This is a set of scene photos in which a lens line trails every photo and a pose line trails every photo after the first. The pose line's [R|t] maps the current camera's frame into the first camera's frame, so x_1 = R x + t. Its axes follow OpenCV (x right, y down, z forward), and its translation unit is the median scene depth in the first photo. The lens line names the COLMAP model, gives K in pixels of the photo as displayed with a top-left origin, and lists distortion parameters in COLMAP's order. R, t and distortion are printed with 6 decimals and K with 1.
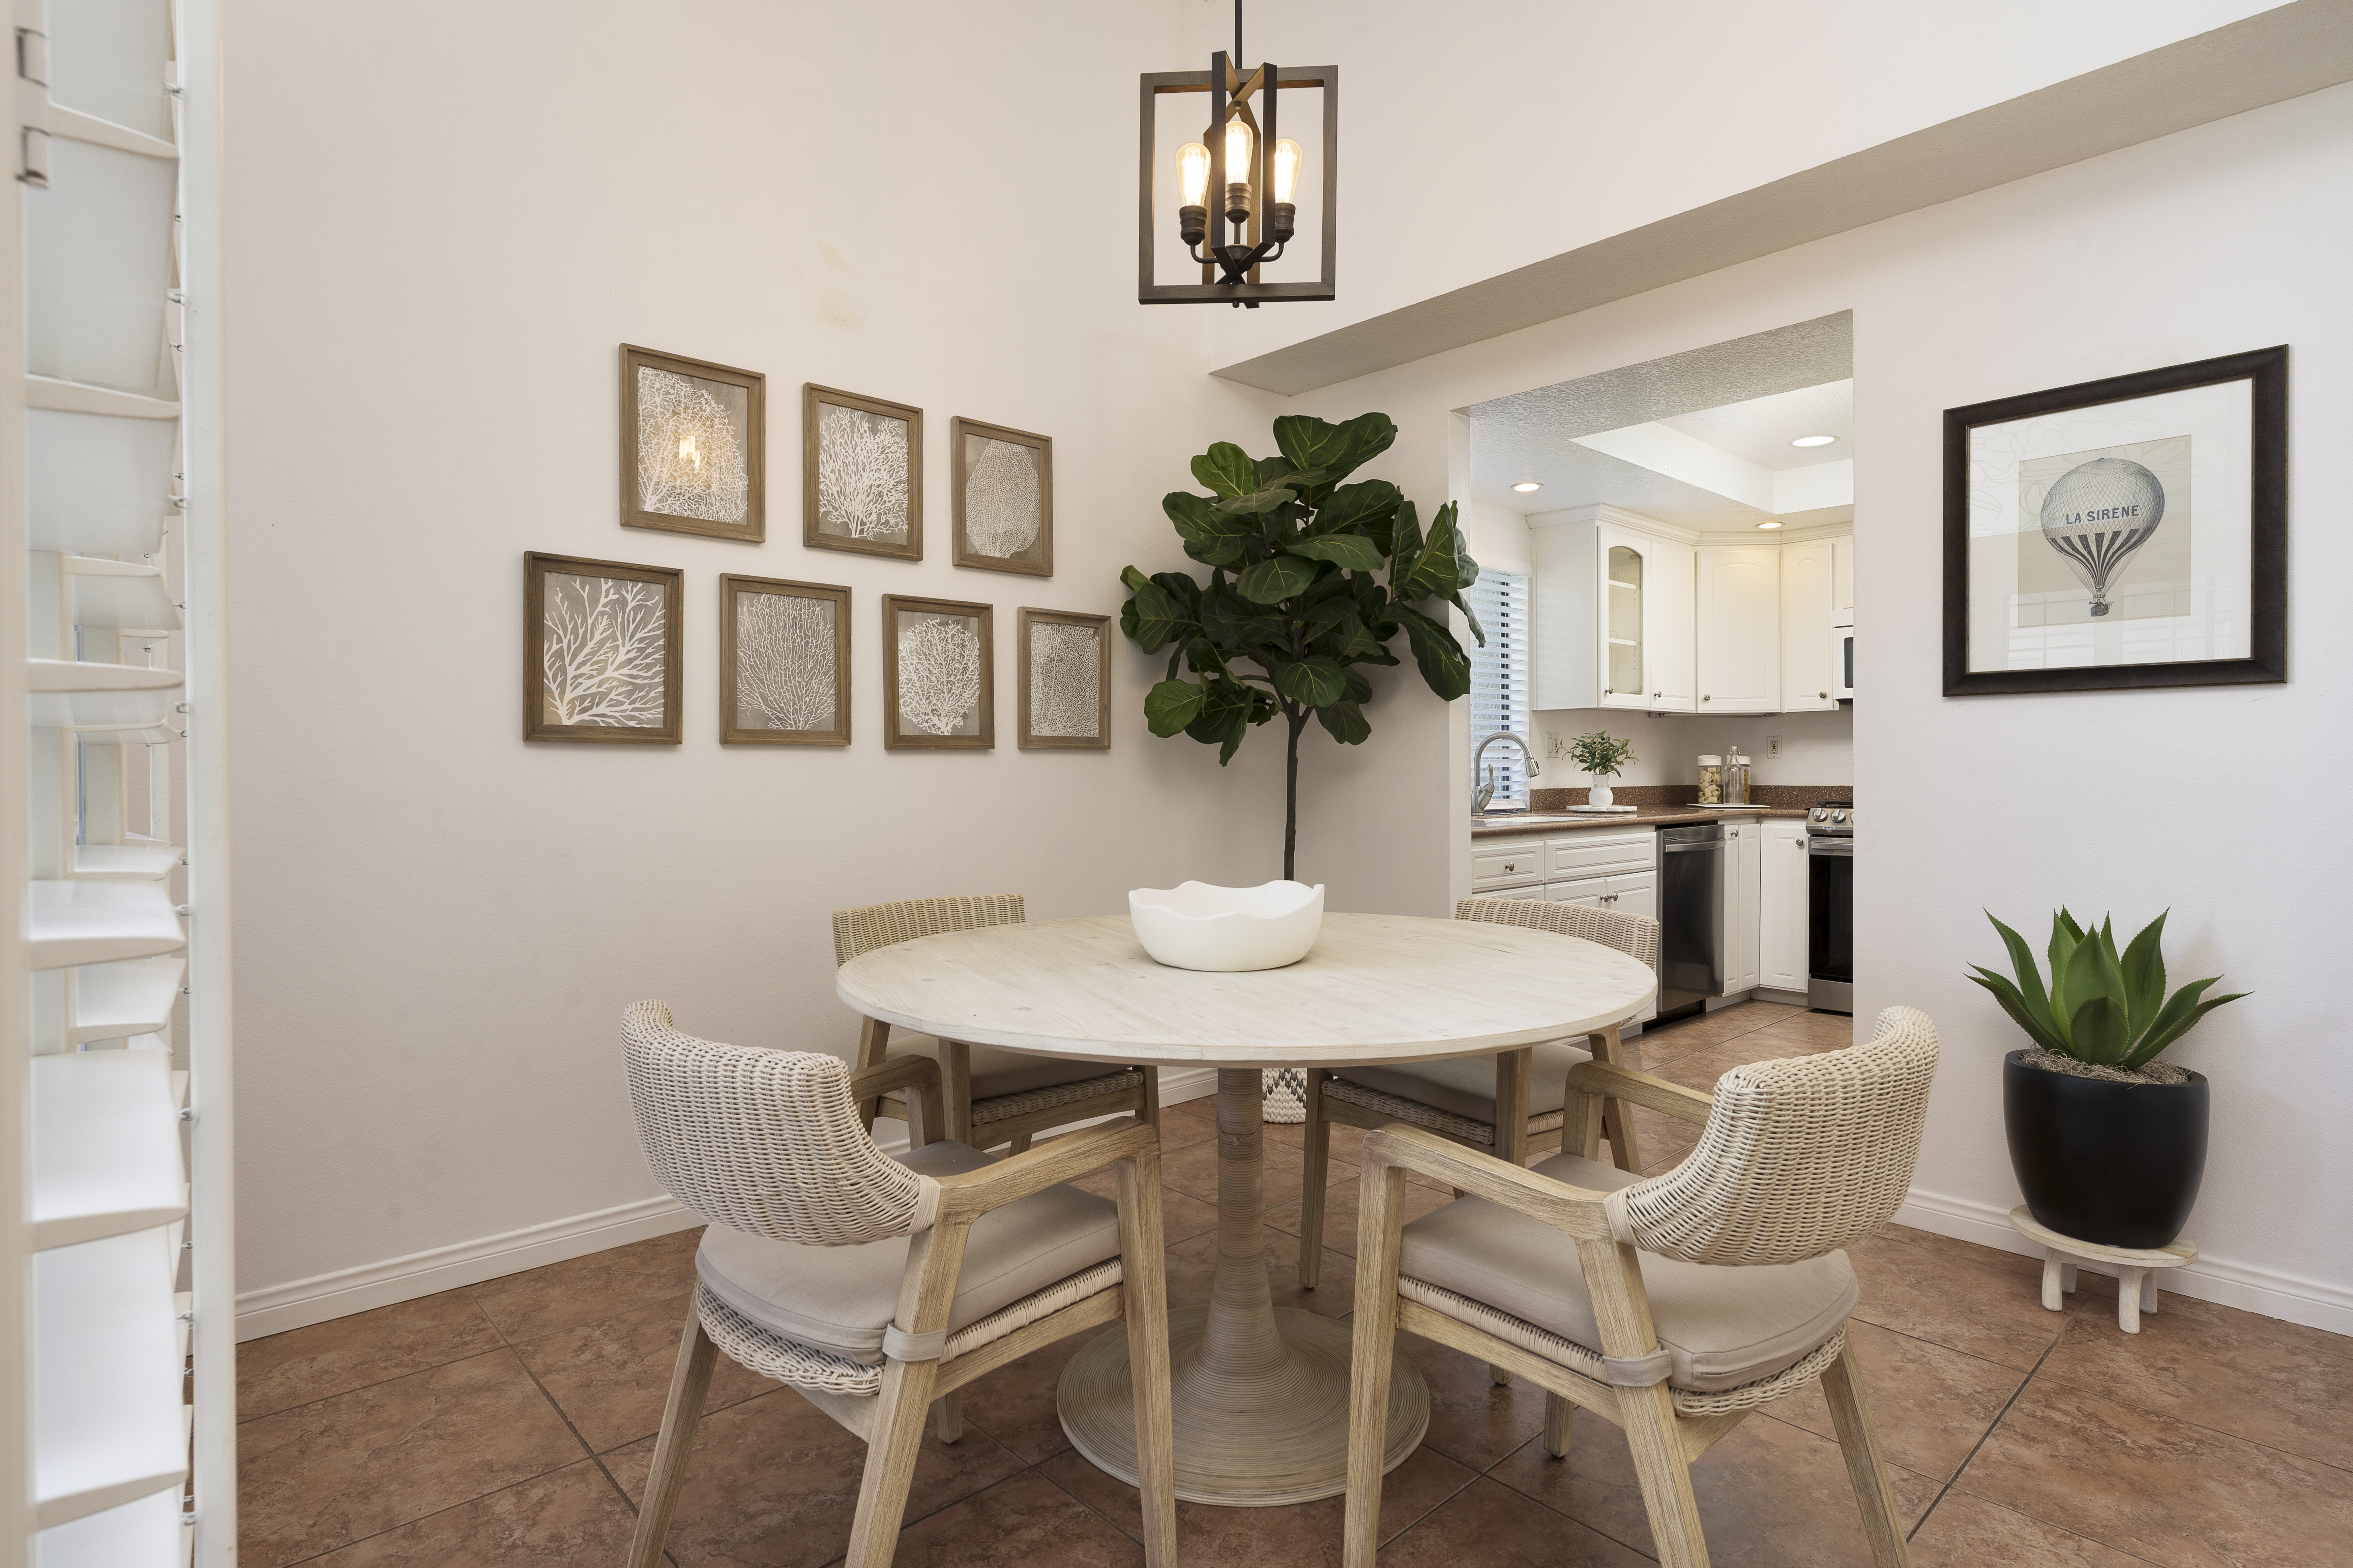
lens RADIAL K [[1196.2, 0, 1187.6], [0, 1196.2, 780.2], [0, 0, 1]] dist [-0.002857, -0.000113]
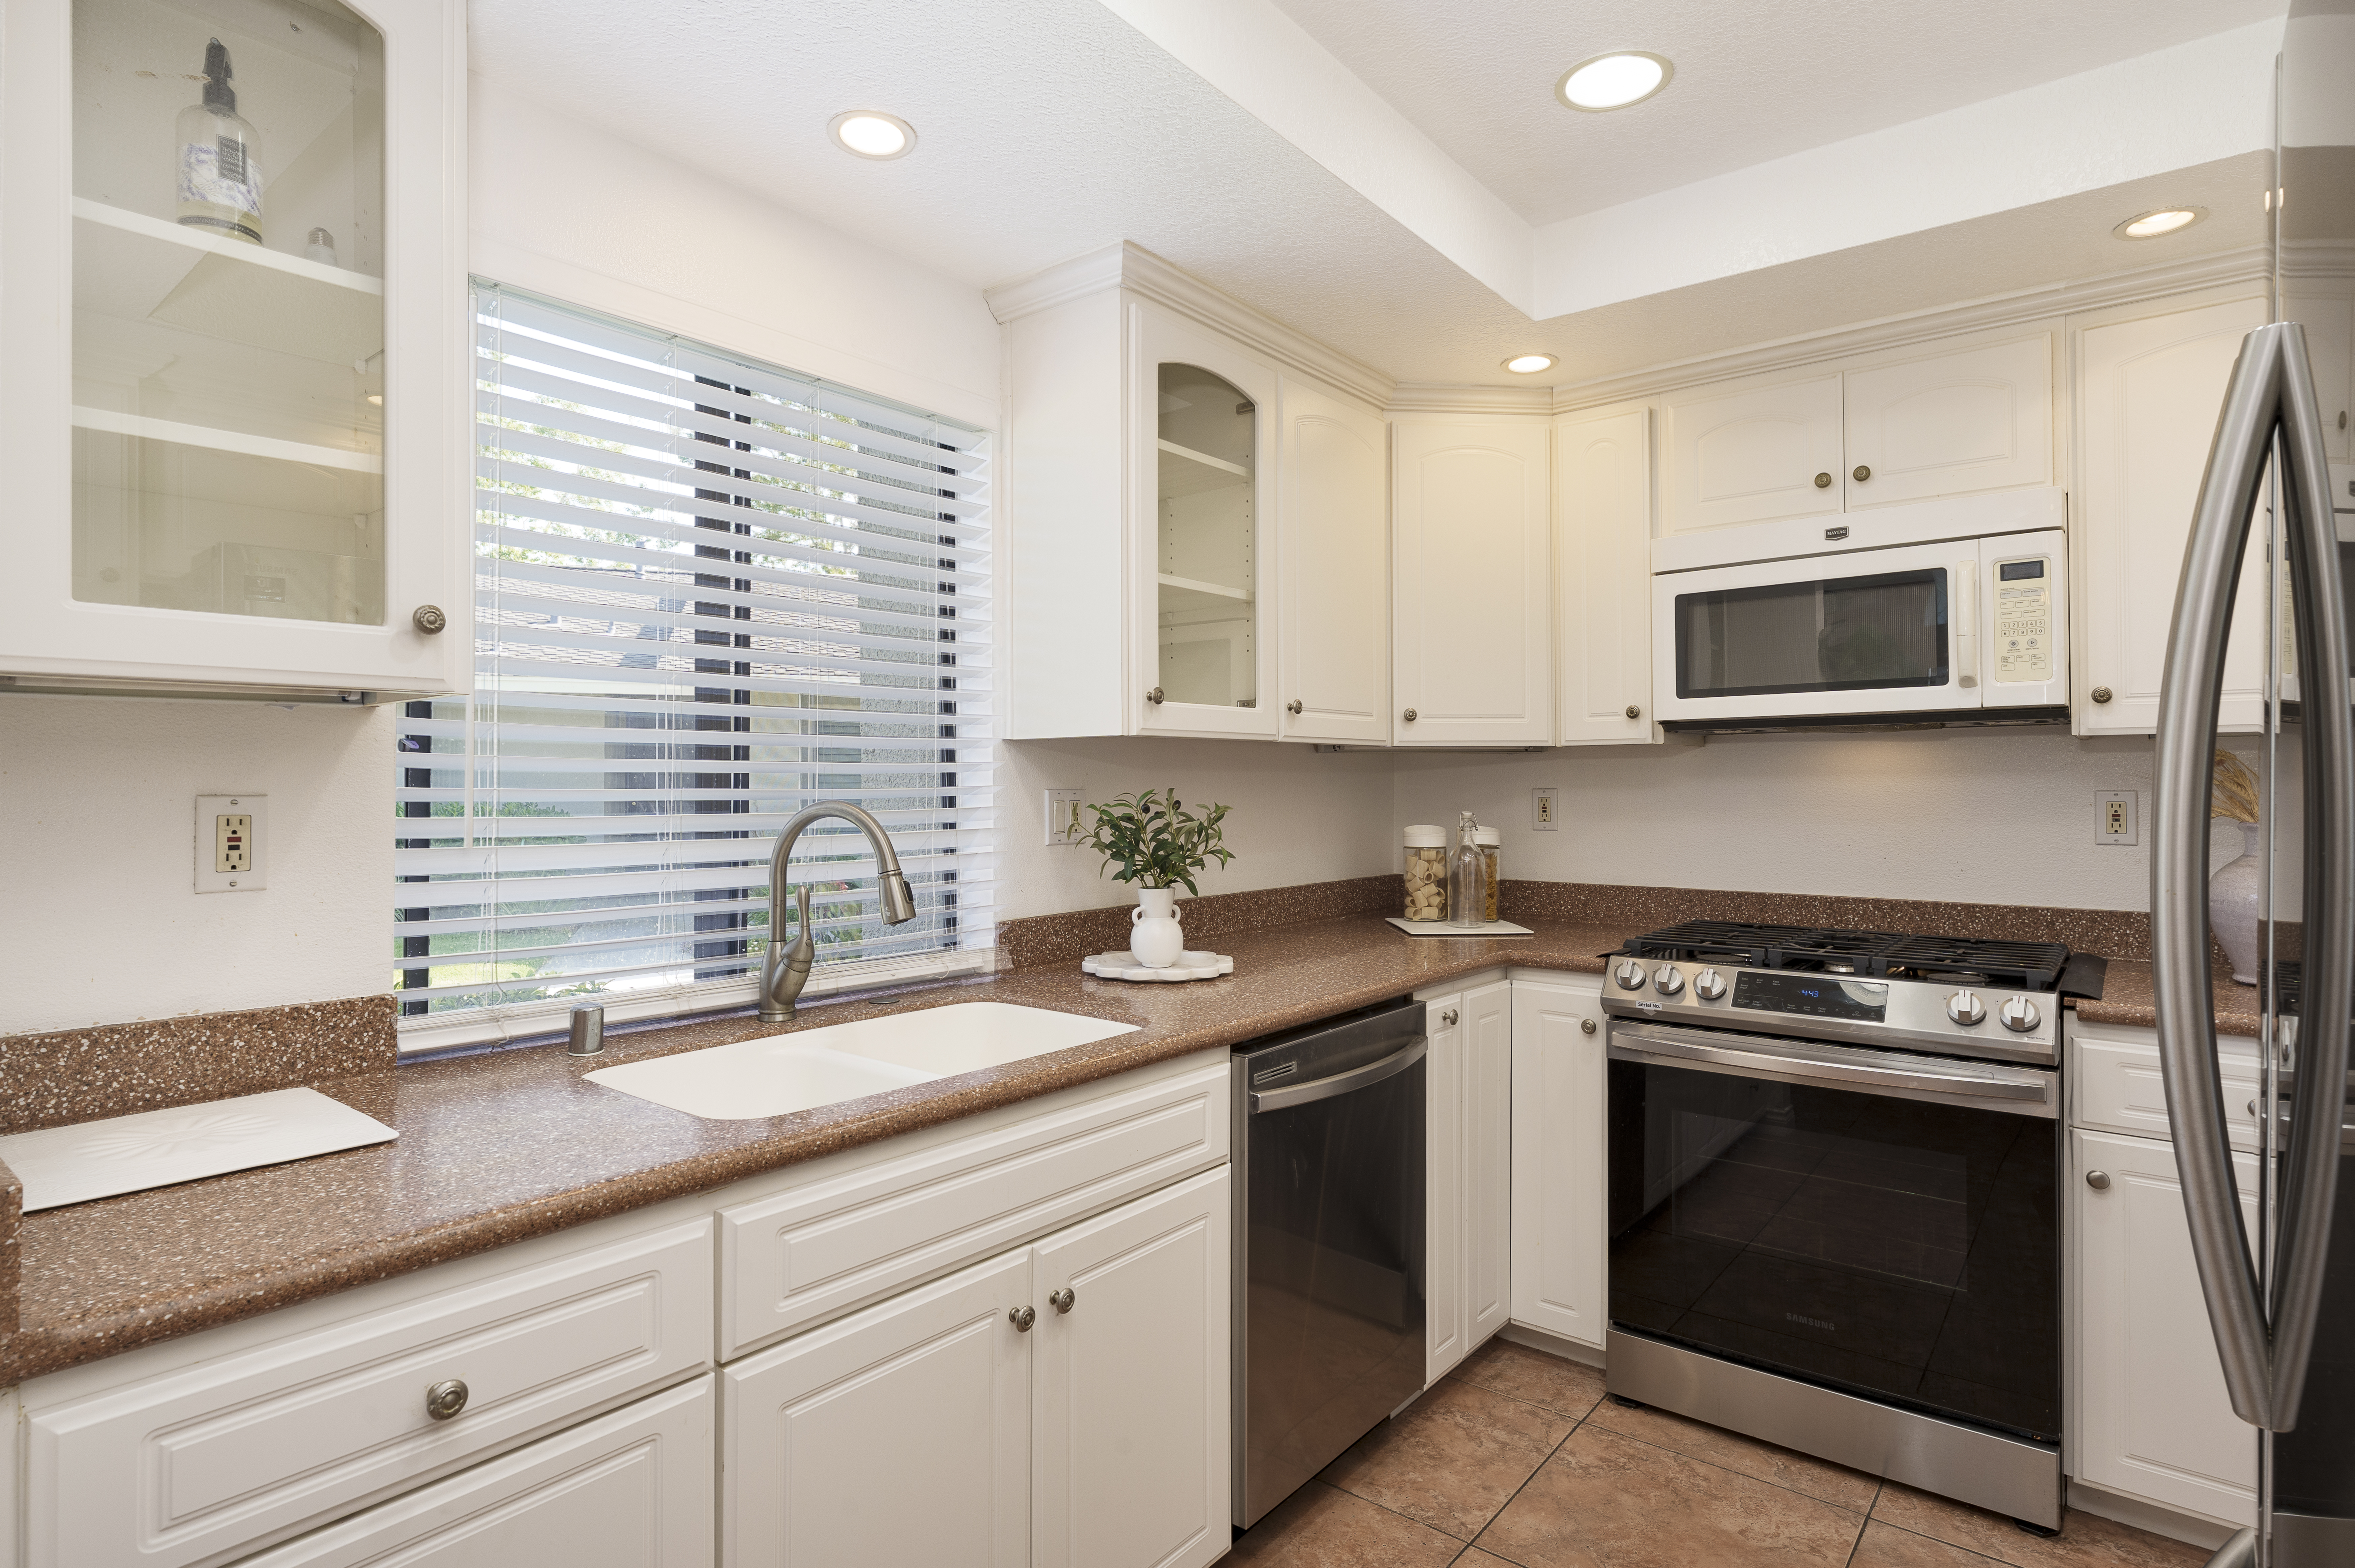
lens RADIAL K [[1197.2, 0, 1170.1], [0, 1197.2, 783.4], [0, 0, 1]] dist [-0.002857, -0.000113]
pose [[0.991038, 0.002815, 0.133548, 0.287125], [-0.001299, 0.999934, -0.011436, -0.037348], [-0.133571, 0.011160, 0.990976, 0.556714]]
